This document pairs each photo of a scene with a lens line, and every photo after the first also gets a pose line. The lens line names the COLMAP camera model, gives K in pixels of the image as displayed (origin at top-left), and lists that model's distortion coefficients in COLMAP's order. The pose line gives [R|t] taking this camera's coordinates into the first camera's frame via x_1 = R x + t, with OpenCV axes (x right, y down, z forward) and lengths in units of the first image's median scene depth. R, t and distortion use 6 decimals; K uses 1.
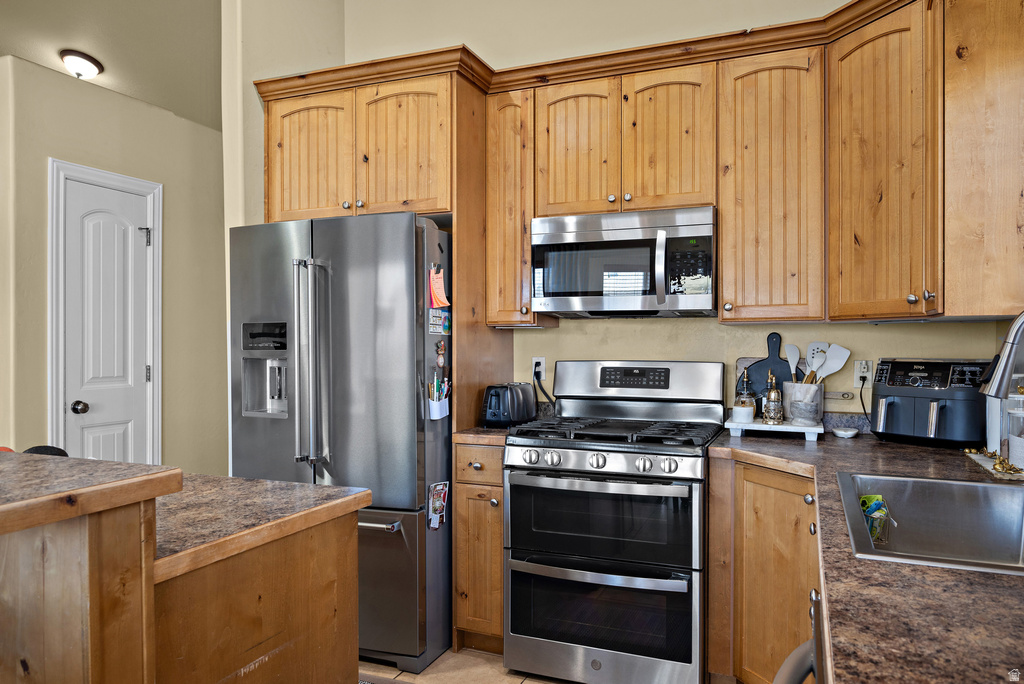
lens RADIAL K [[689.1, 0, 514.3], [0, 689.1, 349.7], [0, 0, 1]] dist [0.002236, -0.000097]
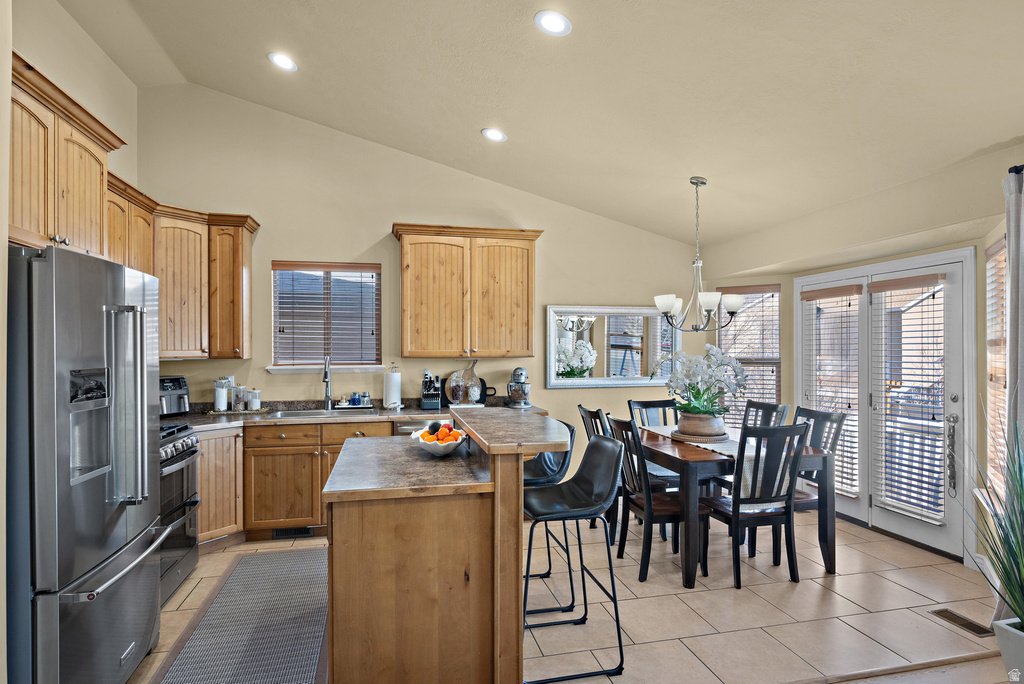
lens RADIAL K [[570.9, 0, 515.5], [0, 570.9, 350.5], [0, 0, 1]] dist [-0.003795, 0.000326]
pose [[-0.581694, -0.001831, 0.813406, -1.257535], [0.011907, 0.999871, 0.010766, -0.063858], [-0.813321, 0.015948, -0.581597, 0.980700]]
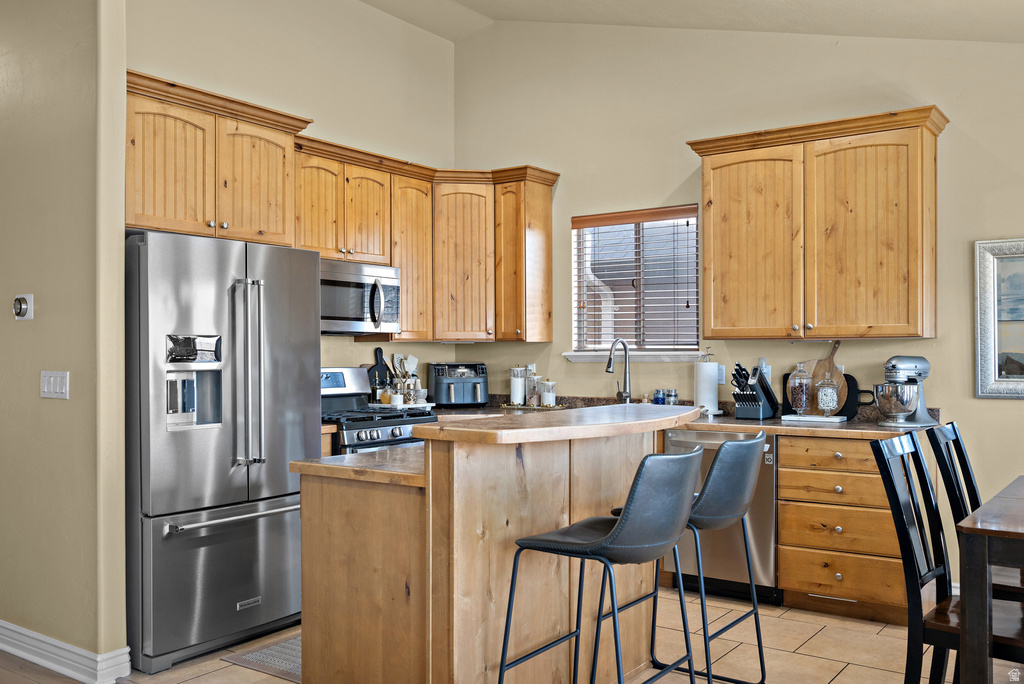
lens RADIAL K [[899.5, 0, 503.6], [0, 899.5, 349.7], [0, 0, 1]] dist [-0.003477, 0.001873]
pose [[0.241240, 0.002921, 0.970461, -1.515999], [0.014163, 0.999878, -0.006530, -0.003579], [-0.970362, 0.015320, 0.241169, 0.251848]]
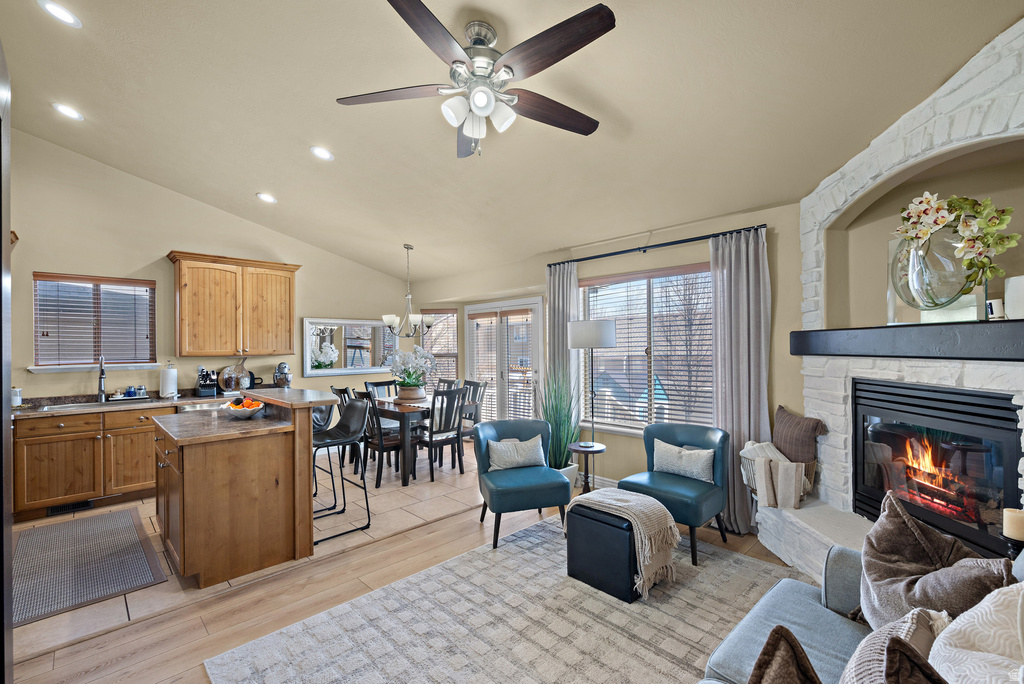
lens RADIAL K [[451.3, 0, 519.8], [0, 451.3, 346.6], [0, 0, 1]] dist [0.002323, -0.000371]
pose [[-0.920562, 0.009478, 0.390482, -1.515982], [0.014876, 0.999831, 0.010802, -0.065590], [-0.390314, 0.015753, -0.920547, 1.324122]]
